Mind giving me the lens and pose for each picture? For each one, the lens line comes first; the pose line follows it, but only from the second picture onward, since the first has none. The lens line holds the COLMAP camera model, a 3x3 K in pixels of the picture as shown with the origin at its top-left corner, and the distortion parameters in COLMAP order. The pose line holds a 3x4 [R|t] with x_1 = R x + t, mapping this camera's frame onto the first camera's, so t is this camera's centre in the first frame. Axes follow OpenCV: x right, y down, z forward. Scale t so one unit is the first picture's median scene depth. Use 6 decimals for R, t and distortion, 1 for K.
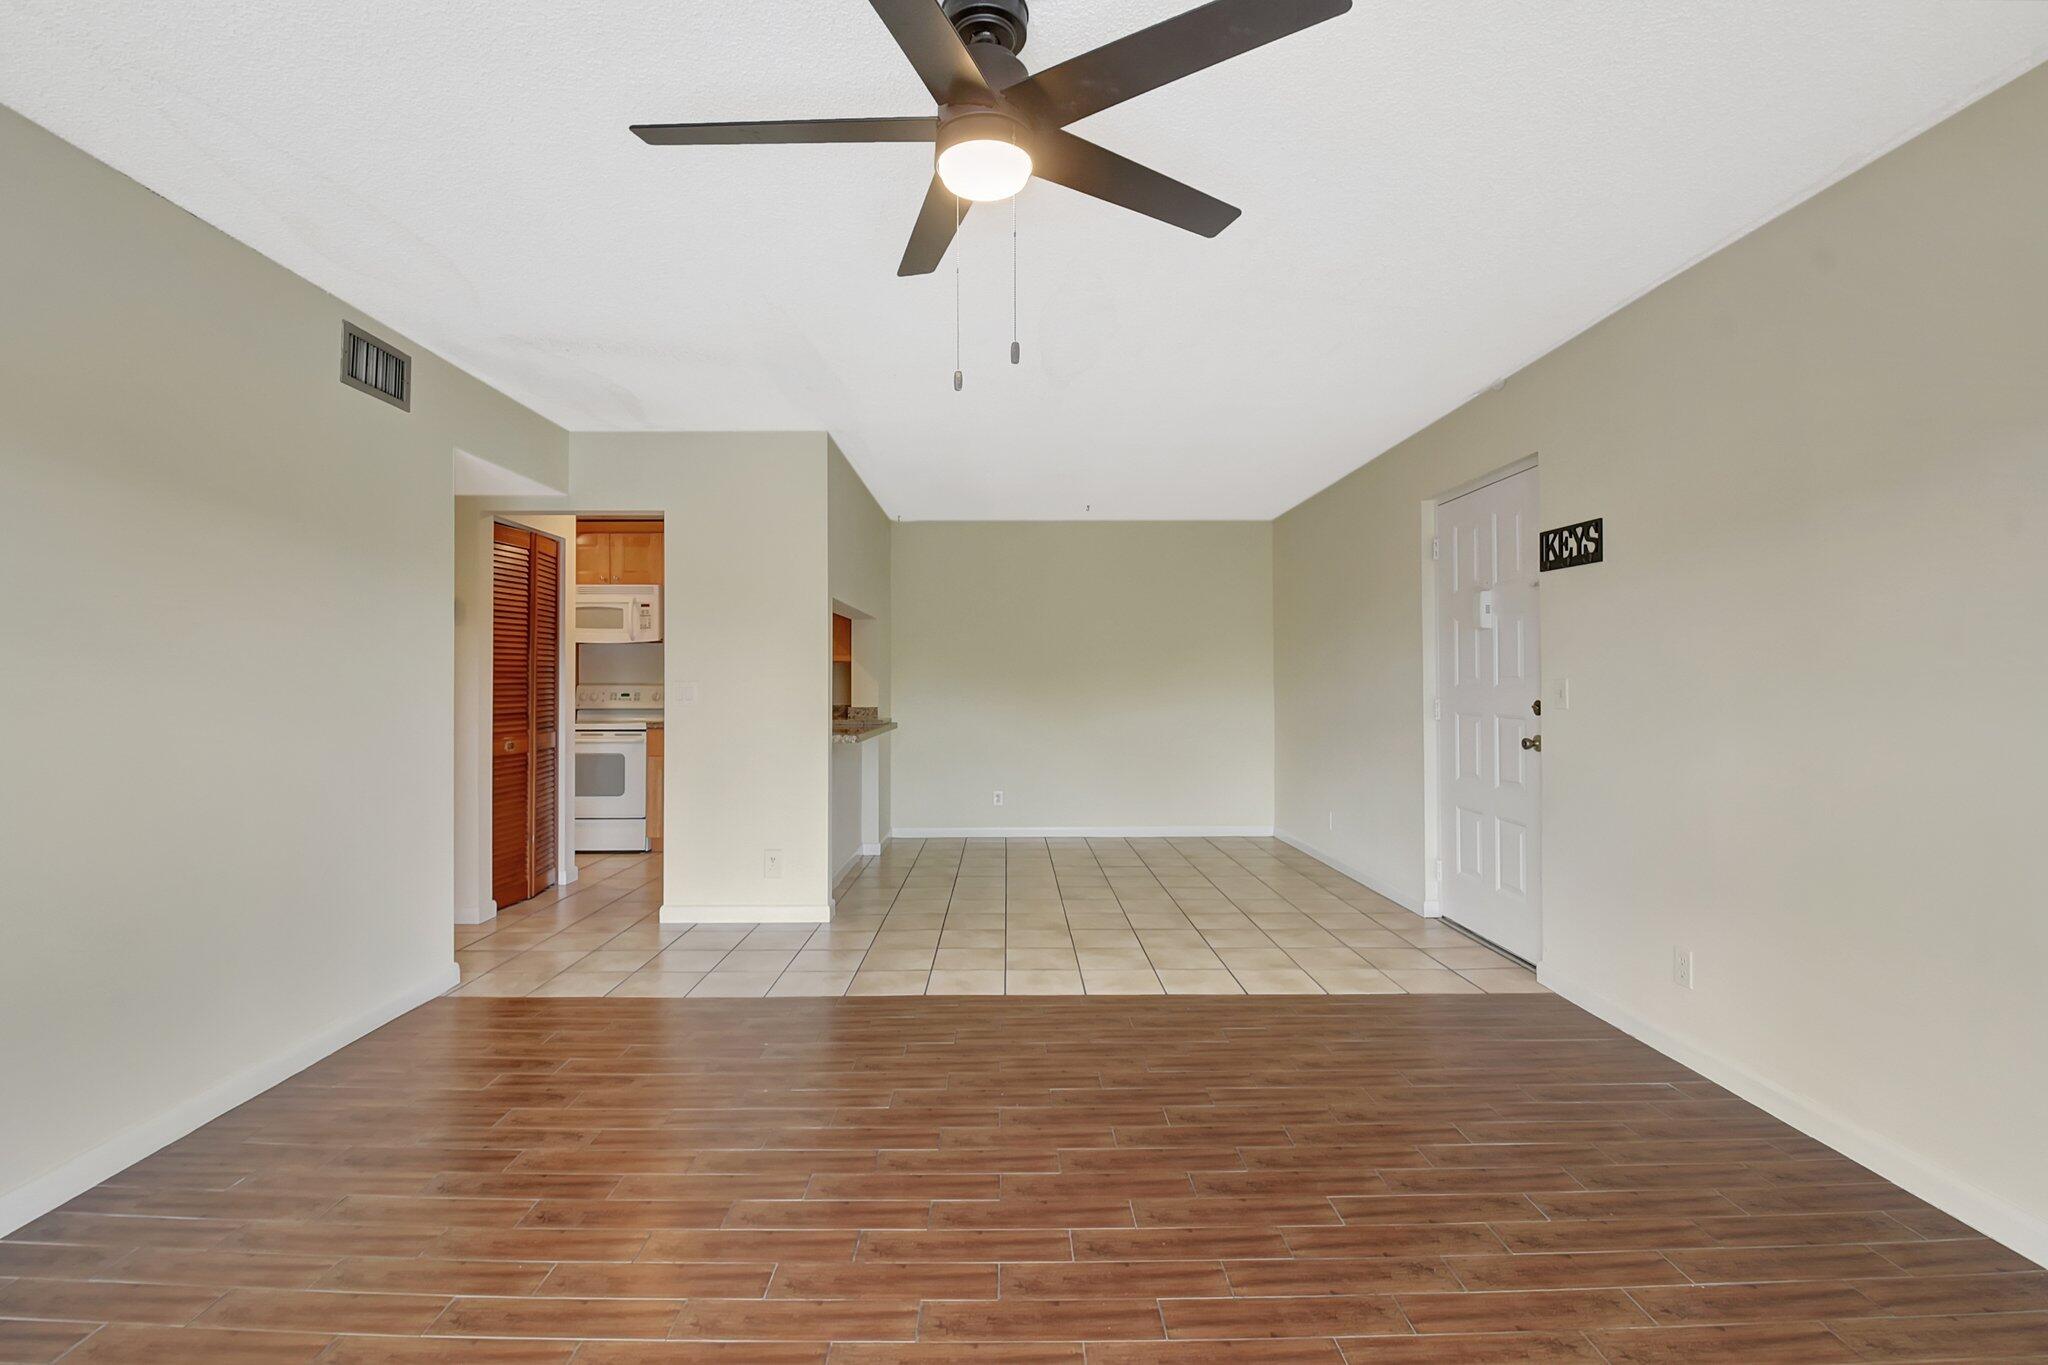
lens RADIAL K [[920.8, 0, 996.9], [0, 920.8, 681.9], [0, 0, 1]] dist [0.013984, -0.023332]
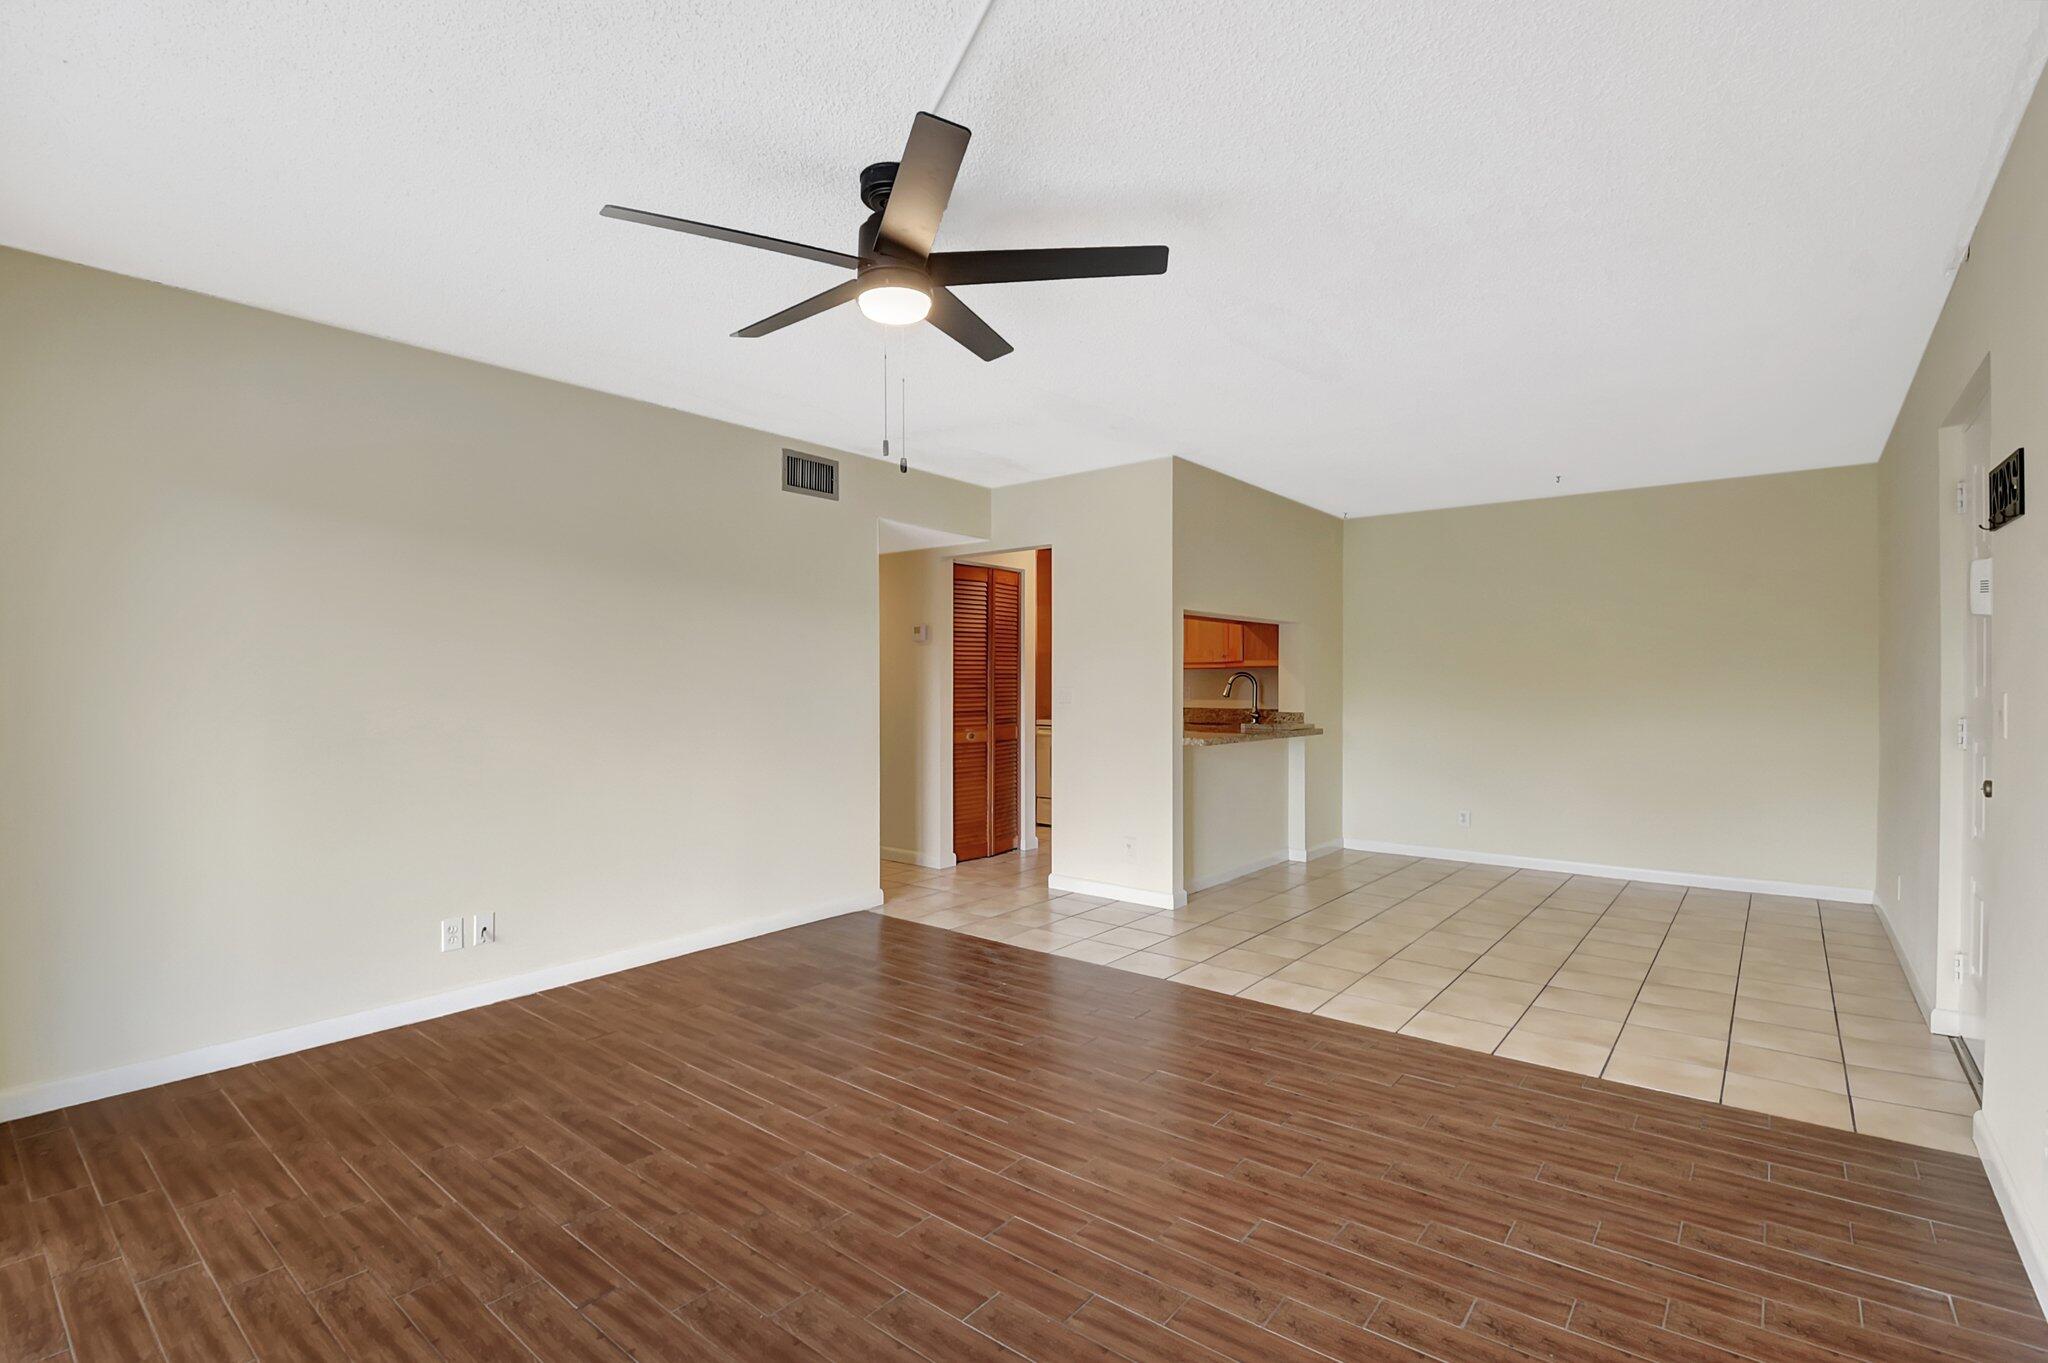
lens RADIAL K [[935.2, 0, 1000.6], [0, 935.2, 688.9], [0, 0, 1]] dist [0.036332, -0.042685]
pose [[0.770048, 0.005436, -0.637963, 0.493019], [-0.001581, 0.999977, 0.006612, -0.007855], [0.637984, -0.004083, 0.770039, 0.032709]]
